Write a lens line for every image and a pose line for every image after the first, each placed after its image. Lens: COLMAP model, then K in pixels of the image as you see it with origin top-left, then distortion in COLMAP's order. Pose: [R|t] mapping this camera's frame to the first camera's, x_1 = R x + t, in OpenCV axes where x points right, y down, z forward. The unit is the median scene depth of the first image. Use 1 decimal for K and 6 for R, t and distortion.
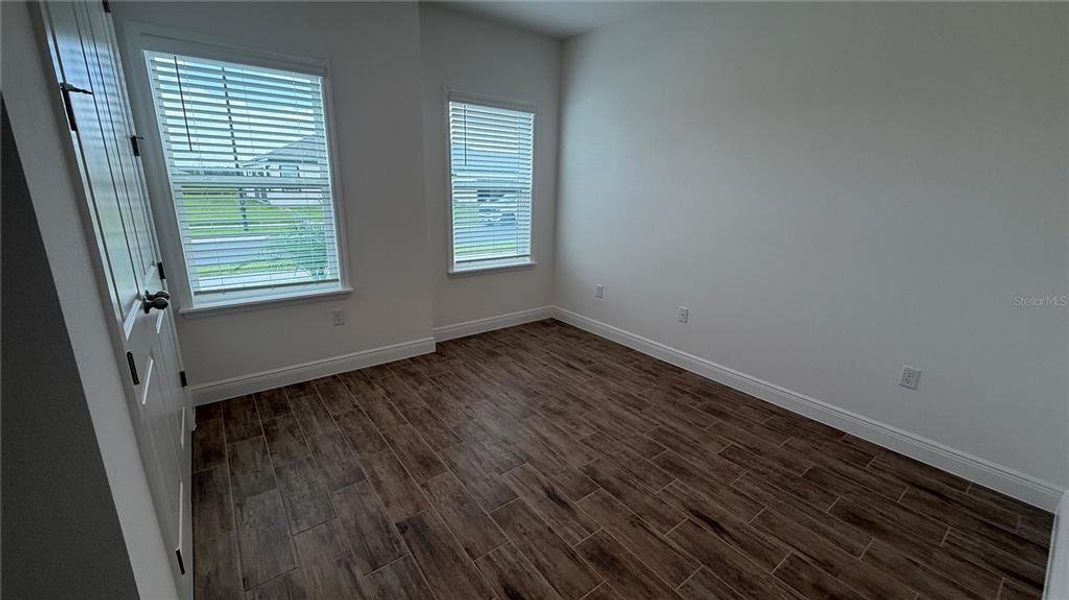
lens RADIAL K [[424.1, 0, 531.5], [0, 424.1, 299.9], [0, 0, 1]] dist [0.000433, -0.000120]
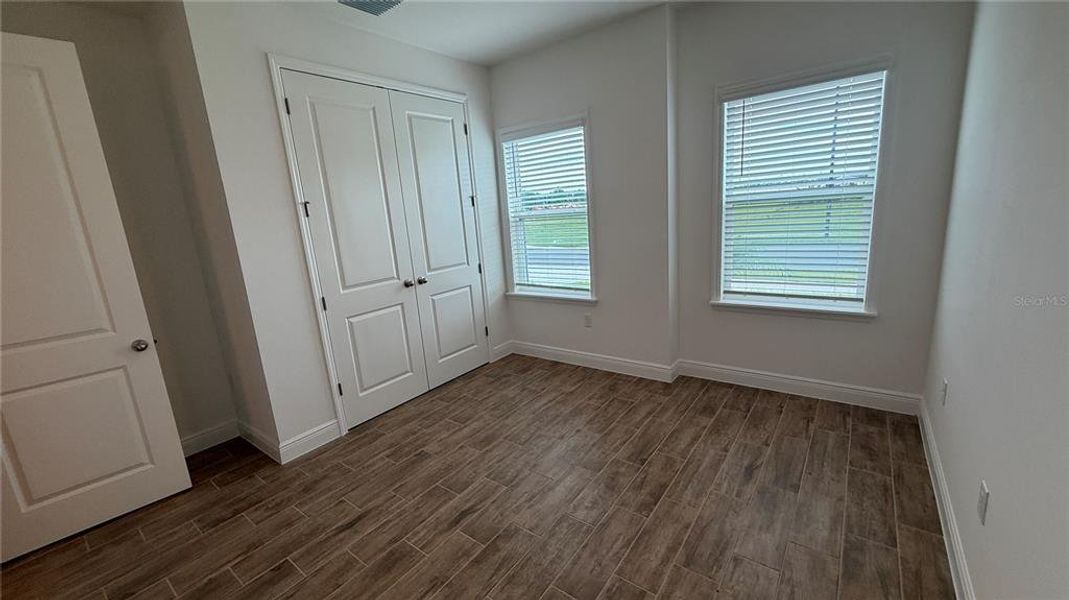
lens RADIAL K [[424.1, 0, 531.5], [0, 424.1, 299.9], [0, 0, 1]] dist [0.000433, -0.000120]
pose [[0.265280, 0.164927, -0.949961, 0.633004], [-0.172181, 0.977527, 0.121631, -0.134376], [0.948673, 0.131299, 0.287716, 0.493577]]
